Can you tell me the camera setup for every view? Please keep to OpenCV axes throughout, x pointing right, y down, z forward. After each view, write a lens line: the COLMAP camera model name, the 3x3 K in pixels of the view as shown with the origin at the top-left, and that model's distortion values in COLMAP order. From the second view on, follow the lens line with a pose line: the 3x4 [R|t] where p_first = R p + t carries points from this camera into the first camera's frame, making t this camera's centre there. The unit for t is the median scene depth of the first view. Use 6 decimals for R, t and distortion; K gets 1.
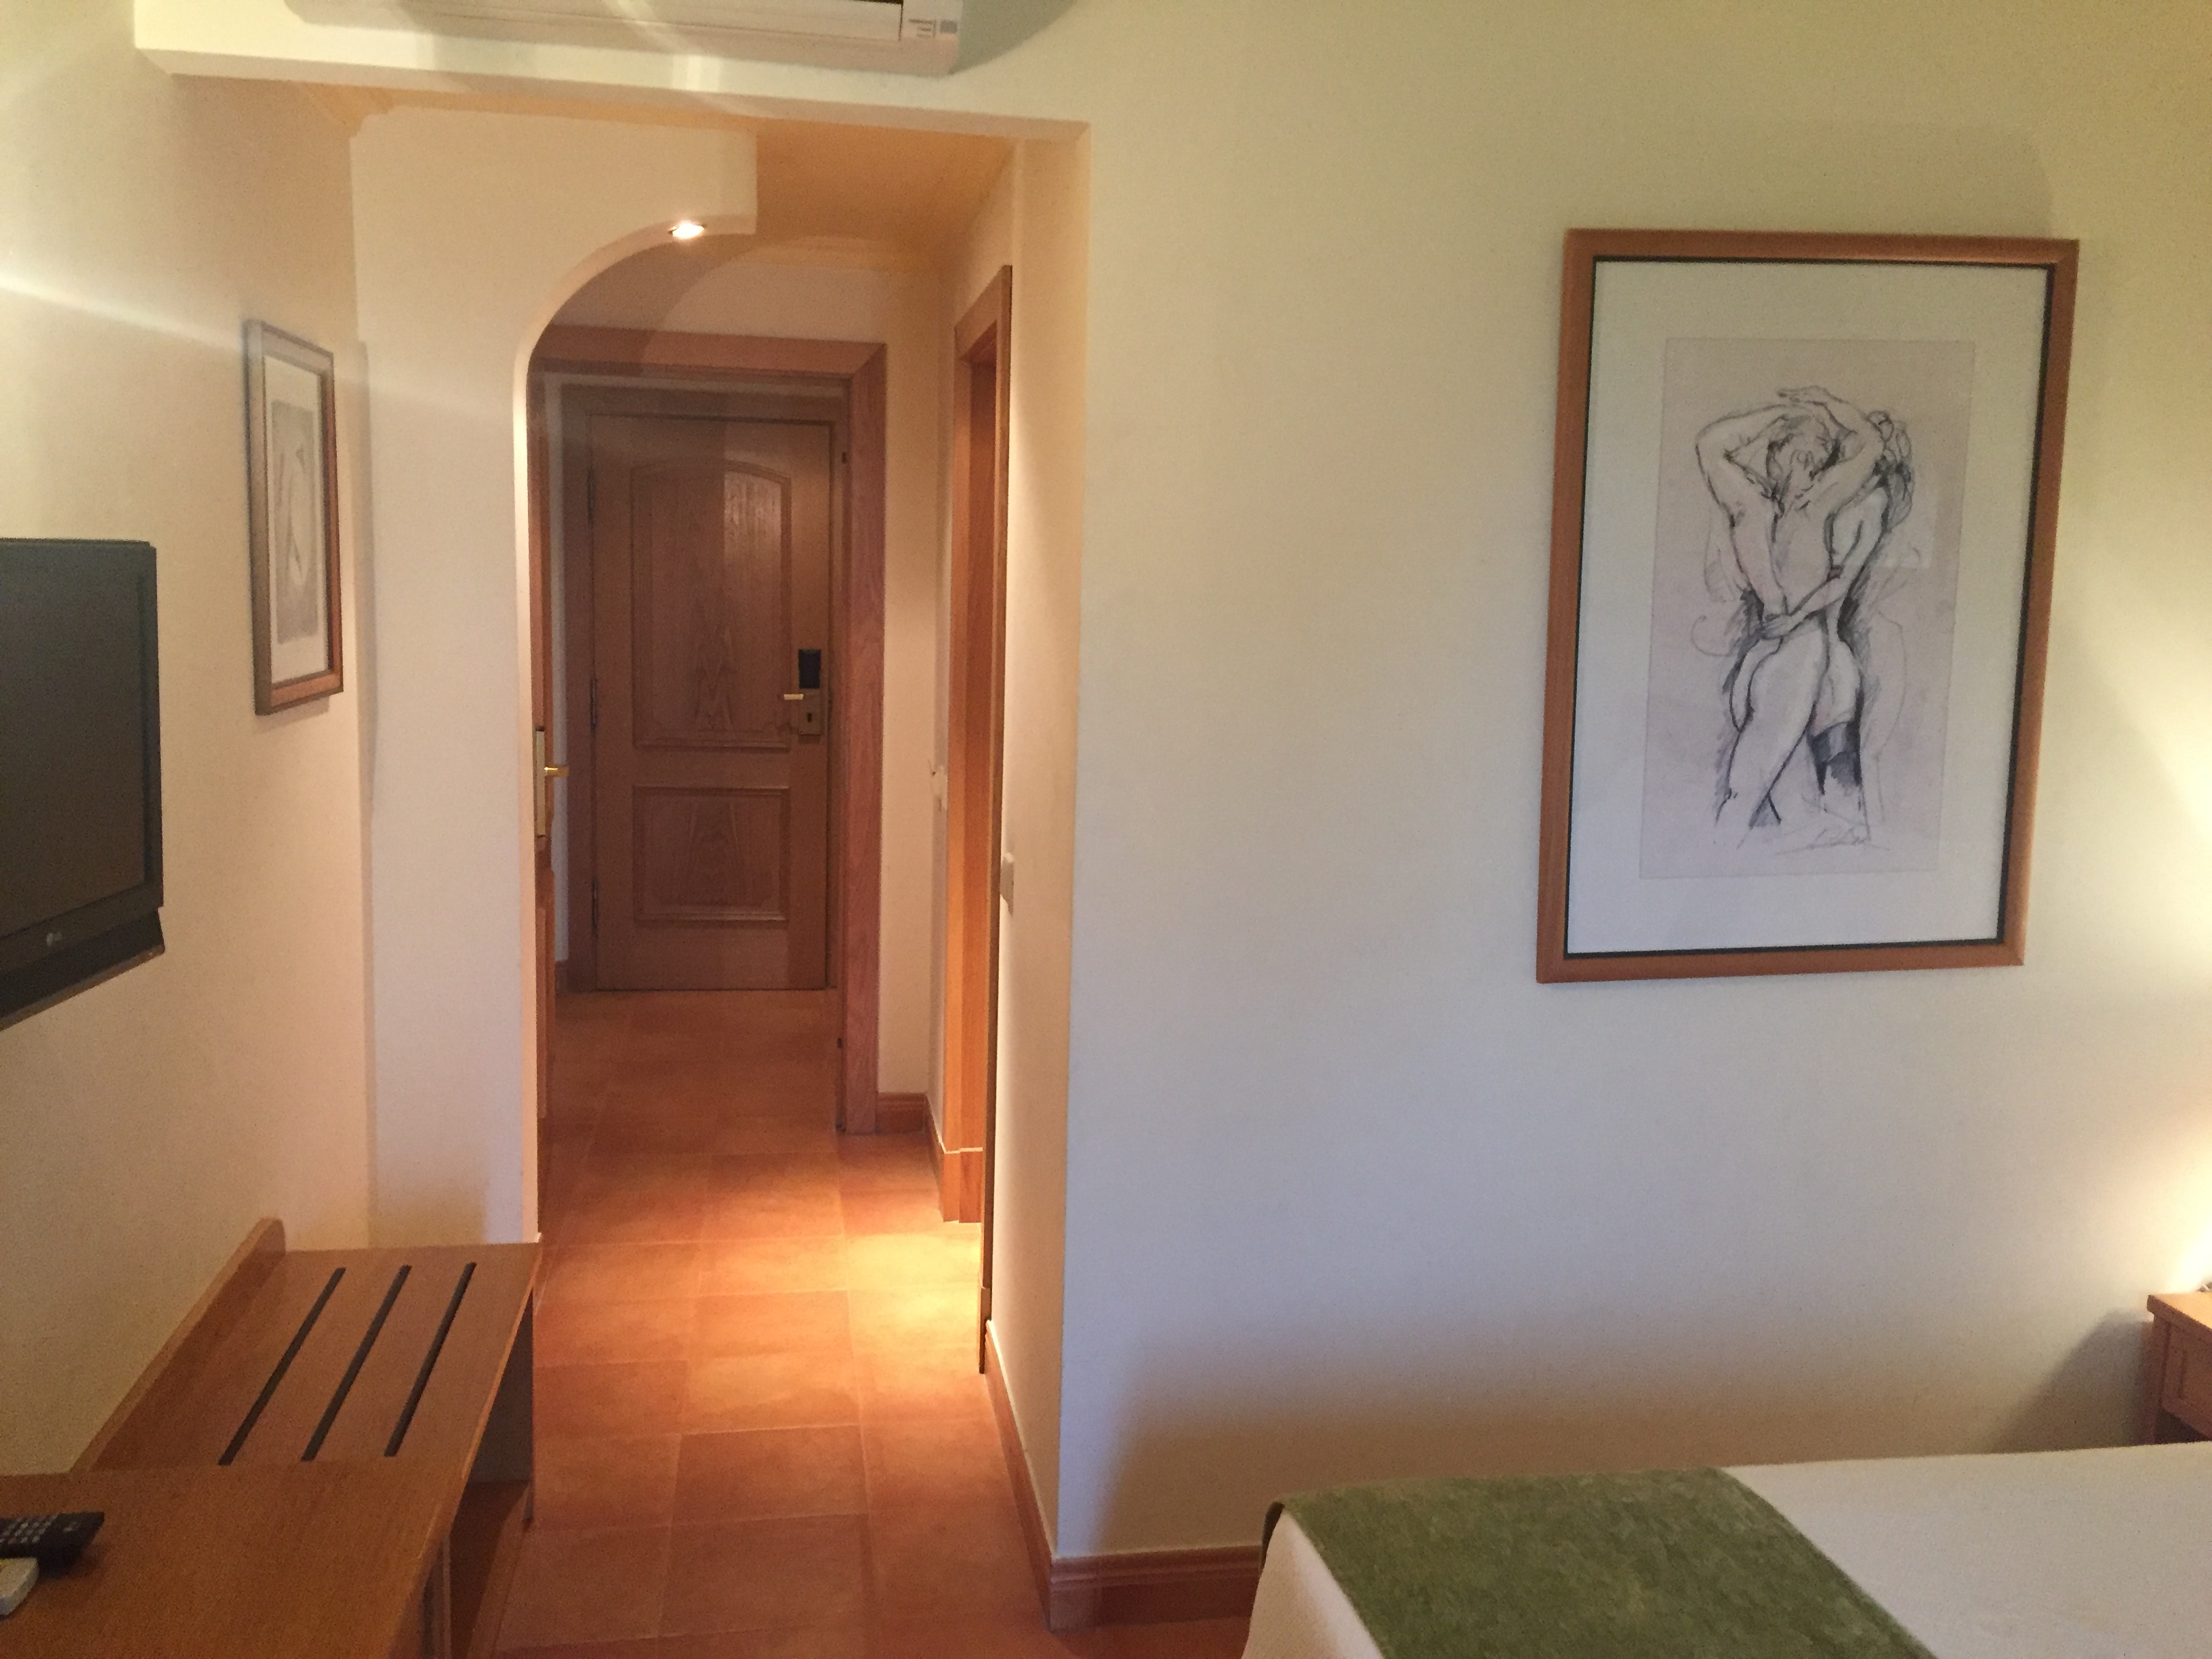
lens RADIAL K [[1888.4, 0, 1106.0], [0, 1888.4, 829.5], [0, 0, 1]] dist [0.098881, -0.098526]
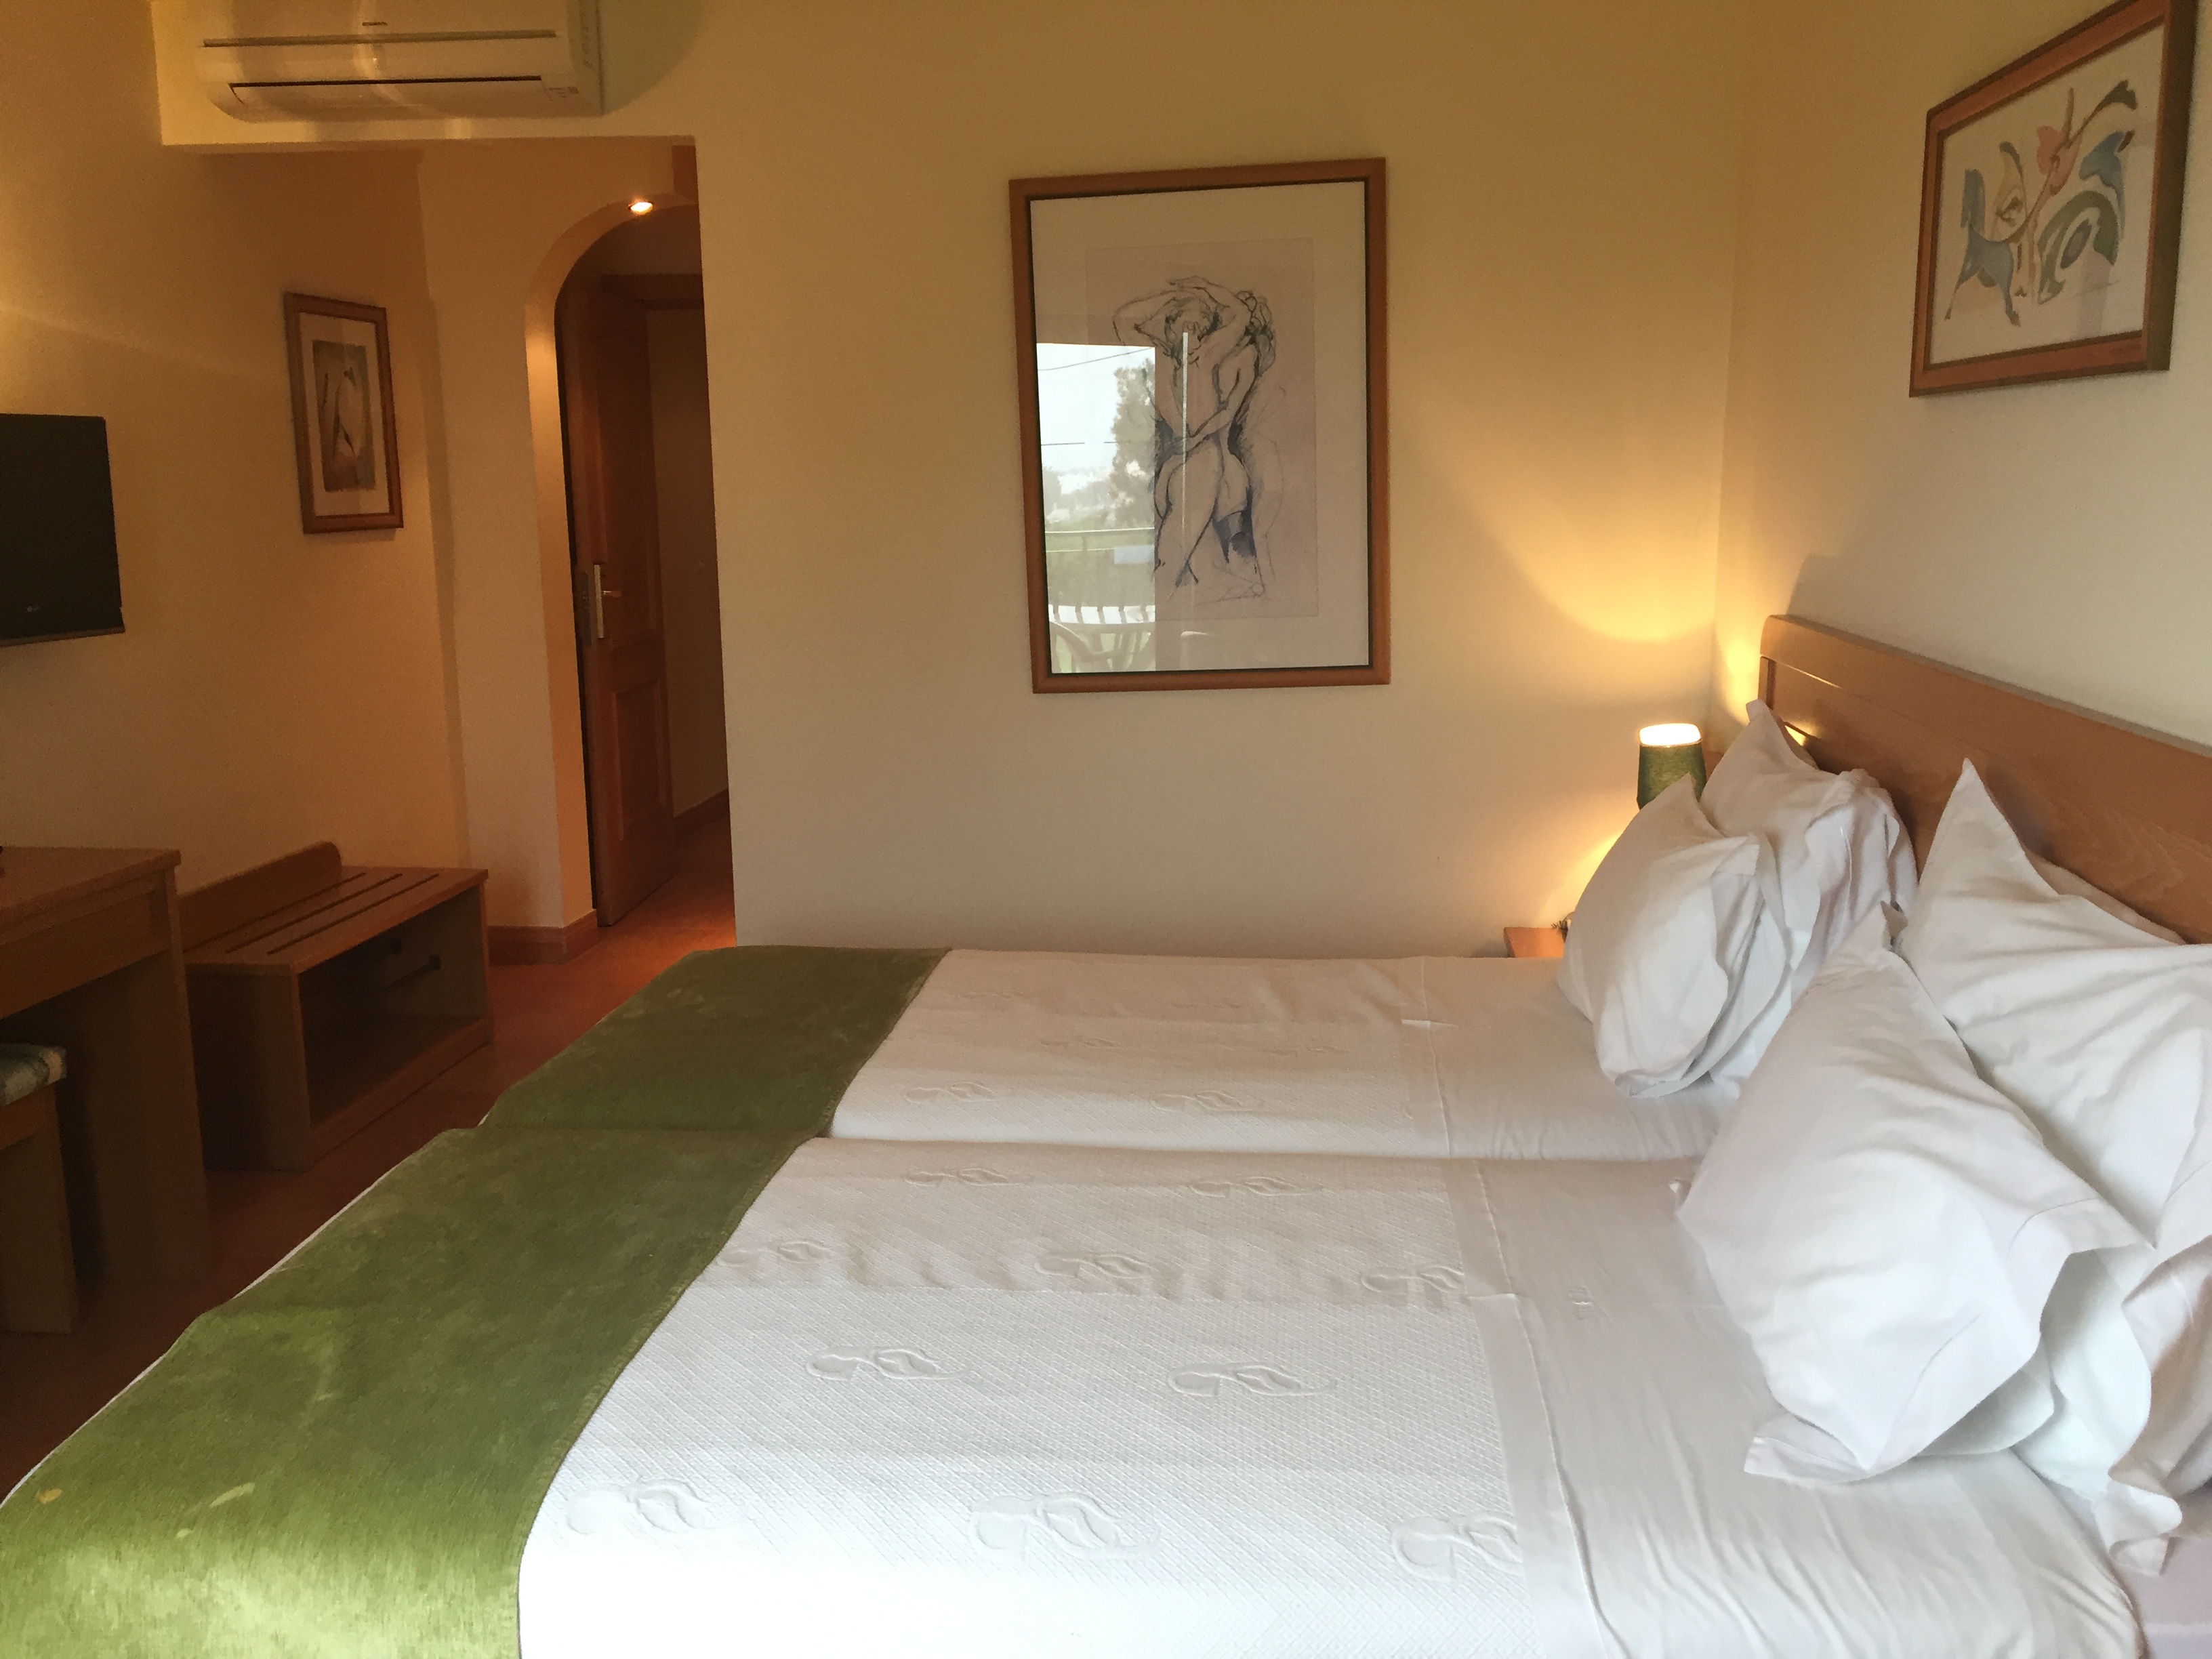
lens RADIAL K [[1888.4, 0, 1106.0], [0, 1888.4, 829.5], [0, 0, 1]] dist [0.098881, -0.098526]
pose [[0.959737, 0.015299, -0.280484, 0.703759], [-0.002585, 0.998955, 0.045642, 0.120292], [0.280889, -0.043080, 0.958773, -0.413597]]
